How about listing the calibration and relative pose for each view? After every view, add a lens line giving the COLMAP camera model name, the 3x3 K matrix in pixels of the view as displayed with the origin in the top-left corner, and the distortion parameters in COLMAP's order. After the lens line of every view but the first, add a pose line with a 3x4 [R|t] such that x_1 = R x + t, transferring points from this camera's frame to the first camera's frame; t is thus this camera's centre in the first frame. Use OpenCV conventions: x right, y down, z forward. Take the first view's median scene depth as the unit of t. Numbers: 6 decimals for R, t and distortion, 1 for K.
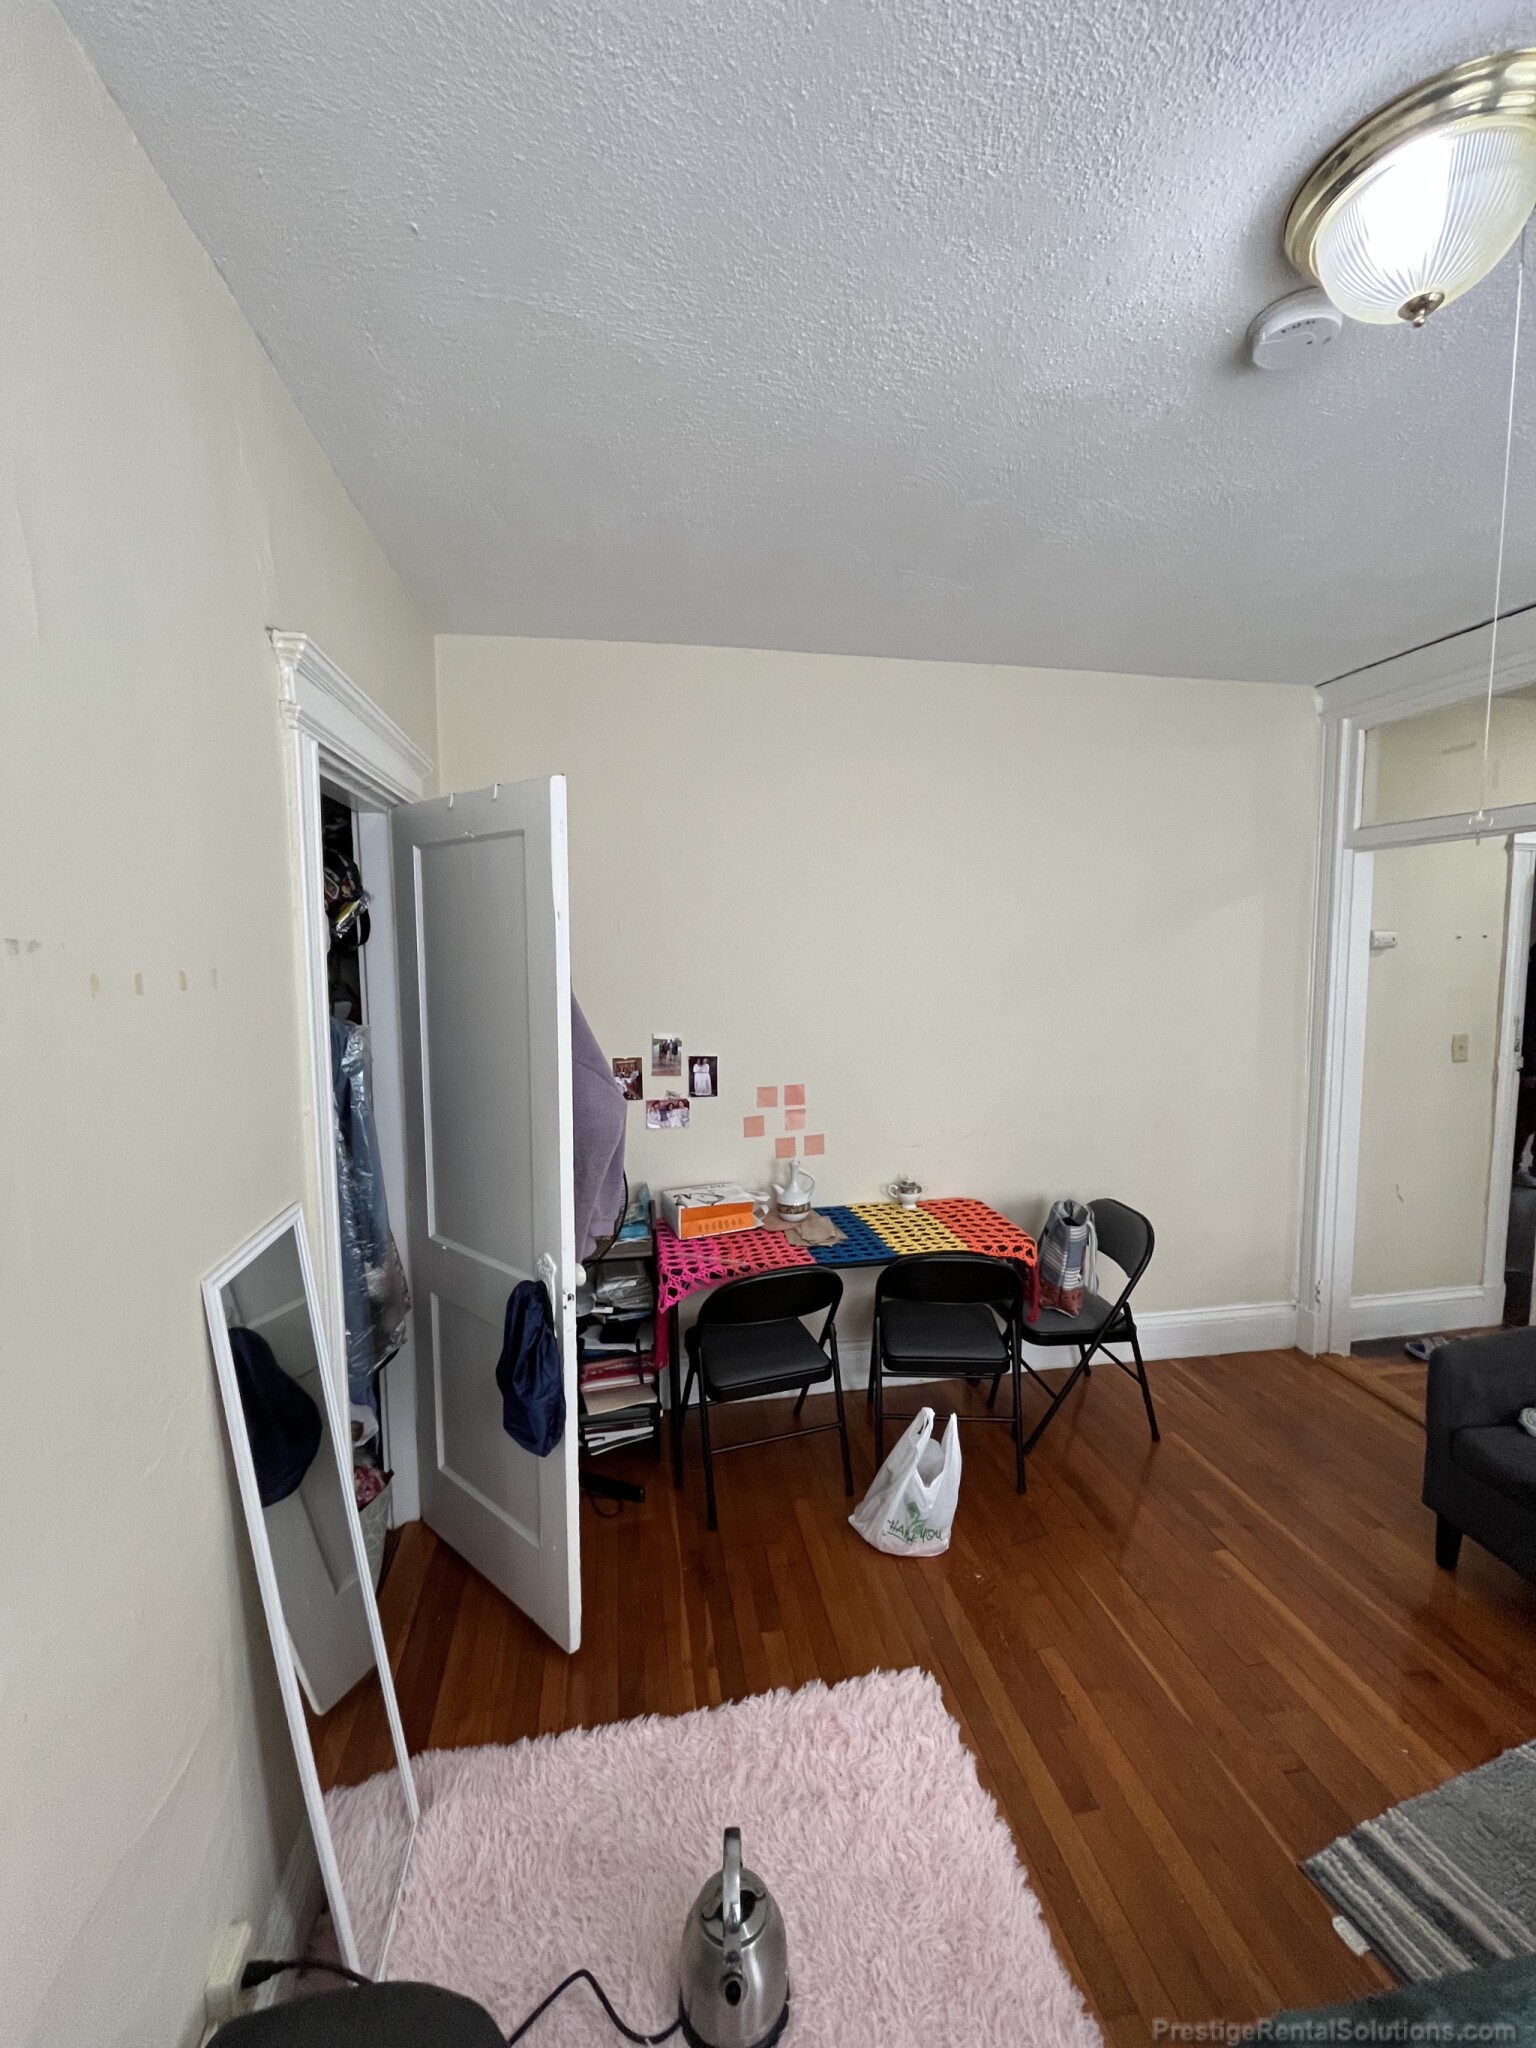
lens RADIAL K [[828.8, 0, 758.6], [0, 828.8, 1021.1], [0, 0, 1]] dist [-0.006370, 0.000365]
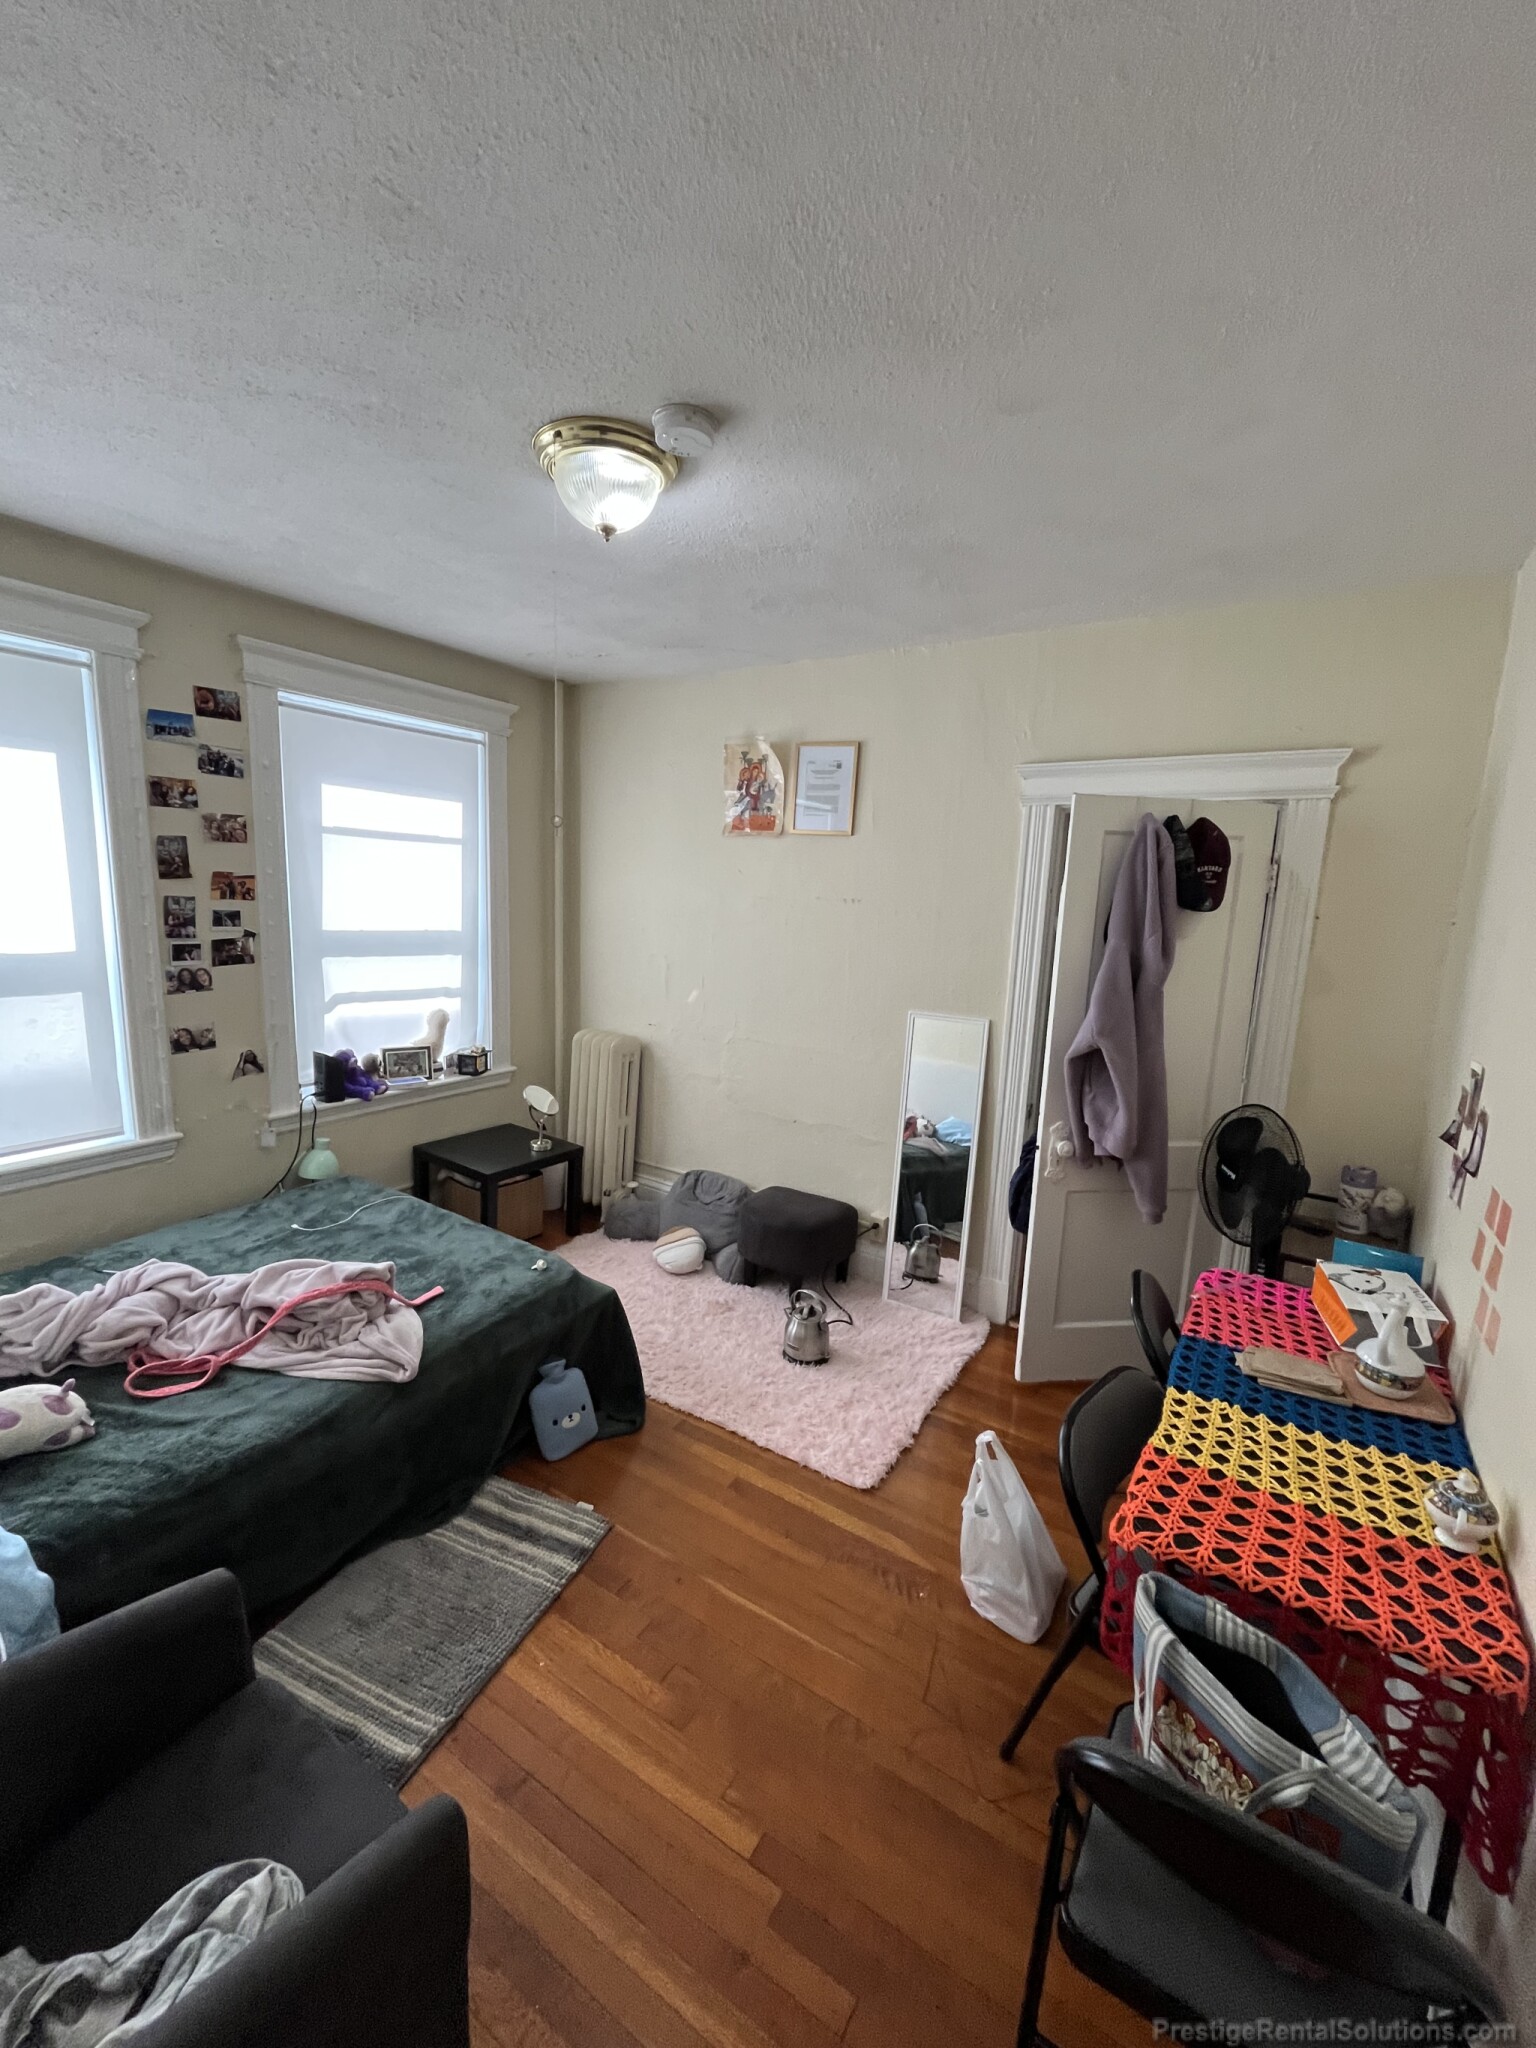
lens RADIAL K [[828.8, 0, 762.4], [0, 828.8, 1025.8], [0, 0, 1]] dist [-0.006370, 0.000365]
pose [[-0.678979, 0.096148, -0.727835, 0.811232], [-0.101480, 0.969579, 0.222752, -0.110659], [0.727110, 0.225105, -0.648567, 1.077781]]
